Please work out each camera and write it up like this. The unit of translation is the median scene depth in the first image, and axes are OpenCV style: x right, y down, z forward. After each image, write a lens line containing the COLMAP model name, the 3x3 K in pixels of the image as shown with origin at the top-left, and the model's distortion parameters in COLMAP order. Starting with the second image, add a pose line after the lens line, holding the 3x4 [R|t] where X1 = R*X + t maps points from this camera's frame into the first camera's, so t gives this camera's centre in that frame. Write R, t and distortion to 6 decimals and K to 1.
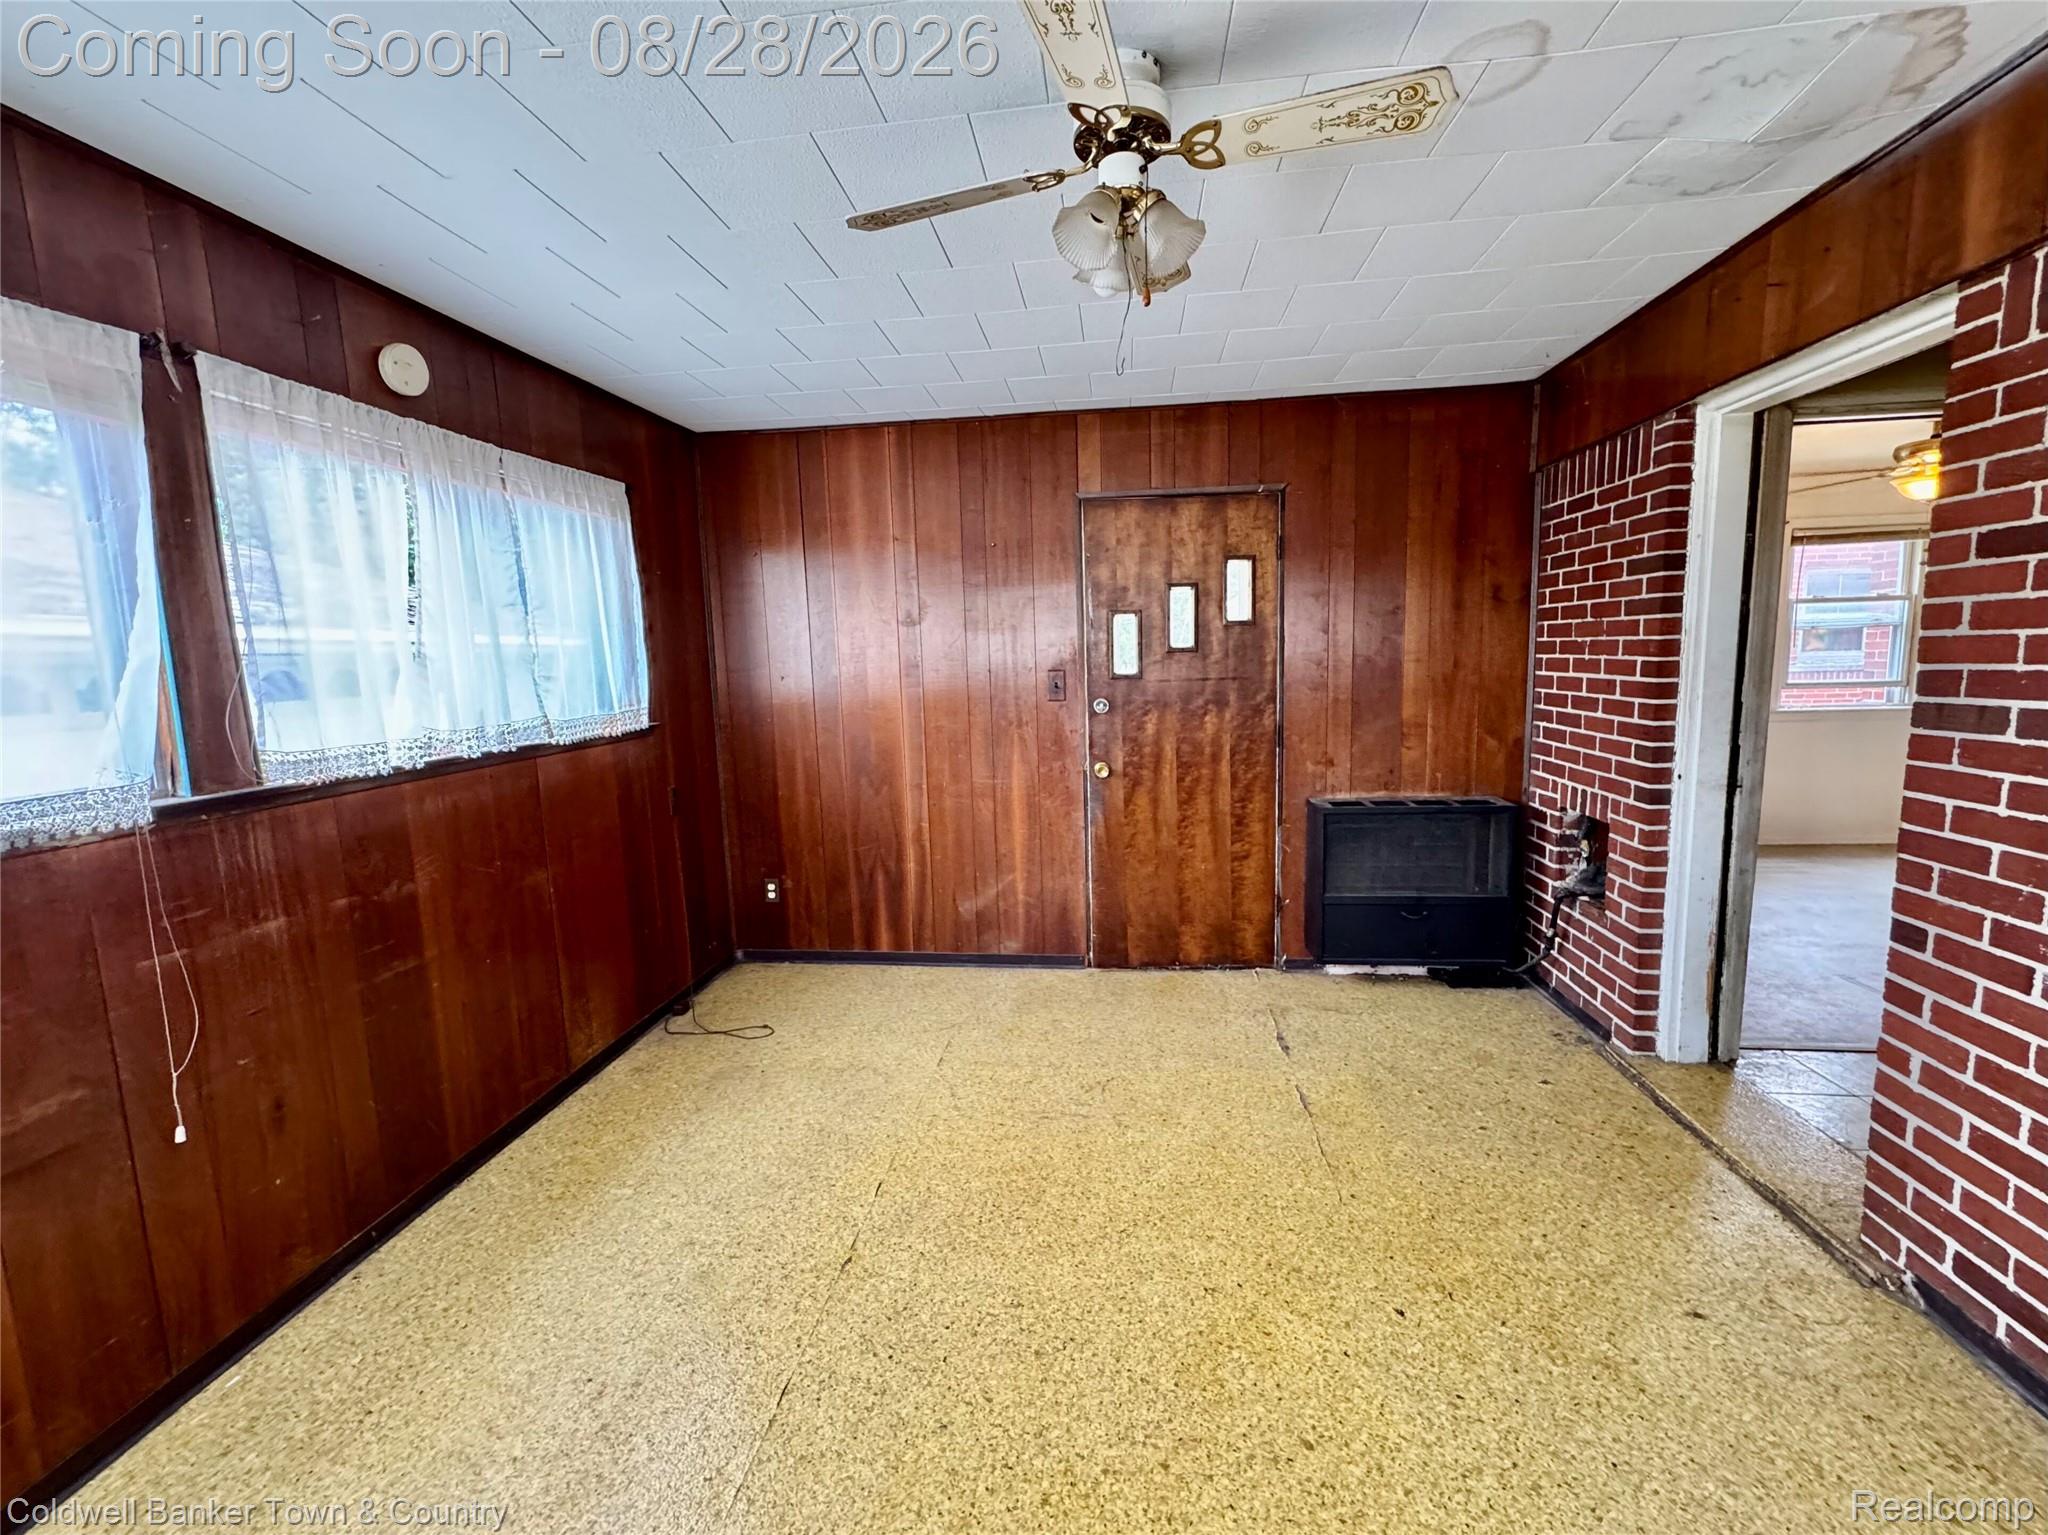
lens RADIAL K [[824.3, 0, 1043.0], [0, 824.3, 759.4], [0, 0, 1]] dist [-0.007665, 0.000094]
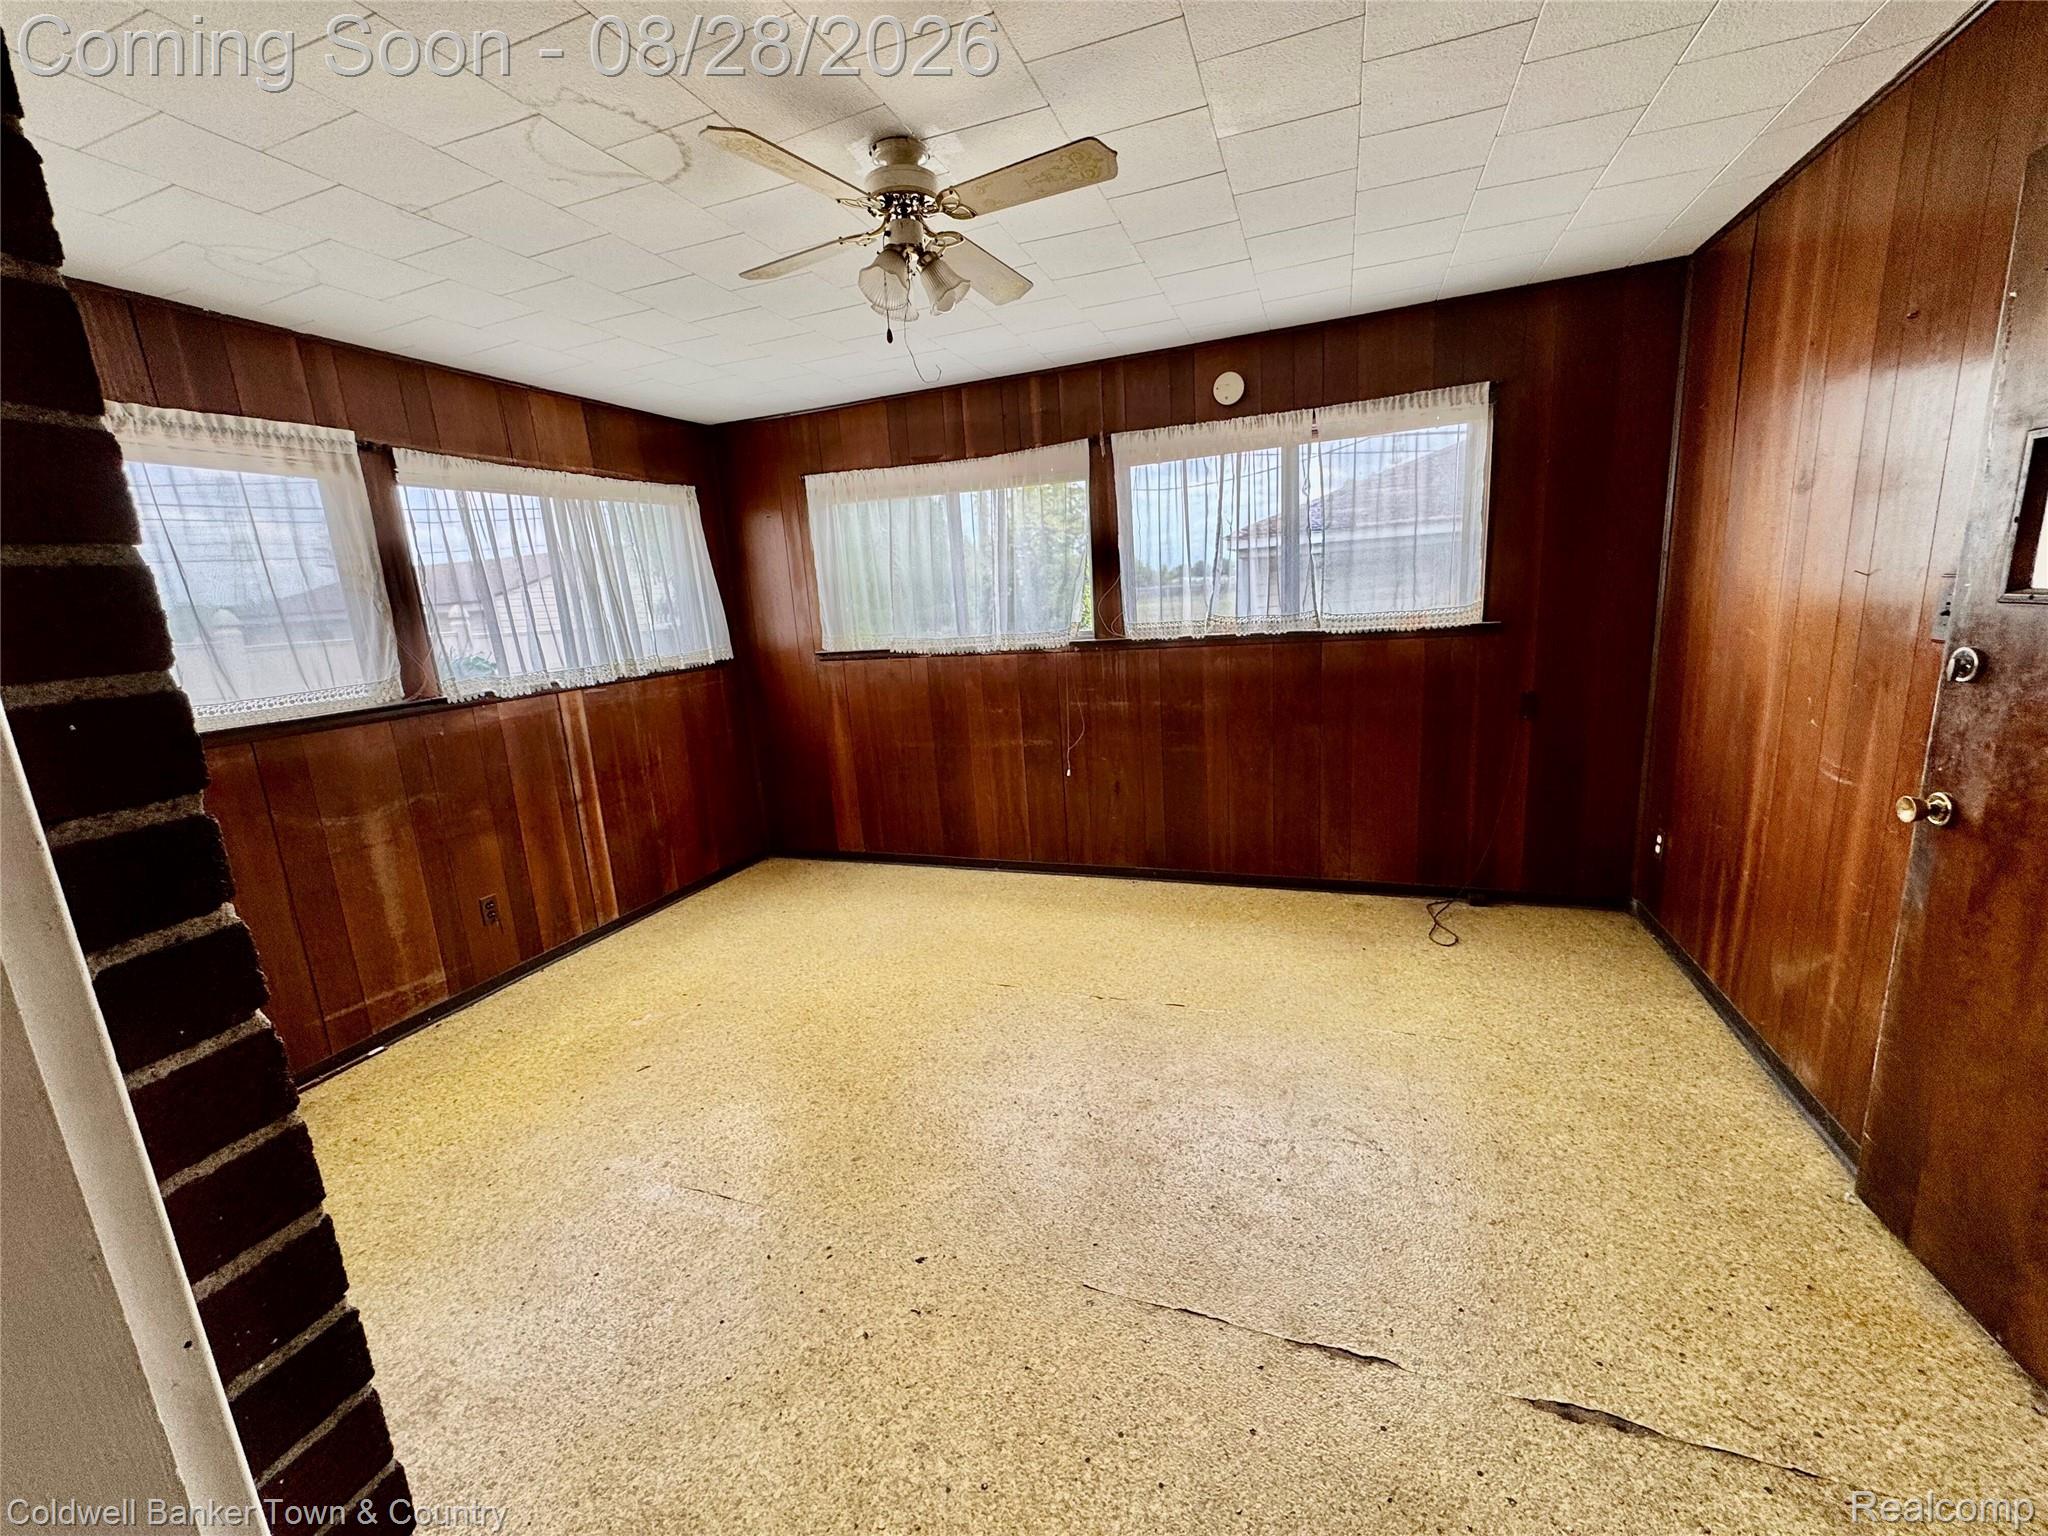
lens RADIAL K [[824.3, 0, 1042.9], [0, 824.3, 764.9], [0, 0, 1]] dist [-0.007665, 0.000094]
pose [[-0.218321, 0.242216, -0.945340, 1.024992], [-0.058607, 0.963705, 0.260457, -0.167864], [0.974115, 0.112267, -0.196202, 1.072400]]
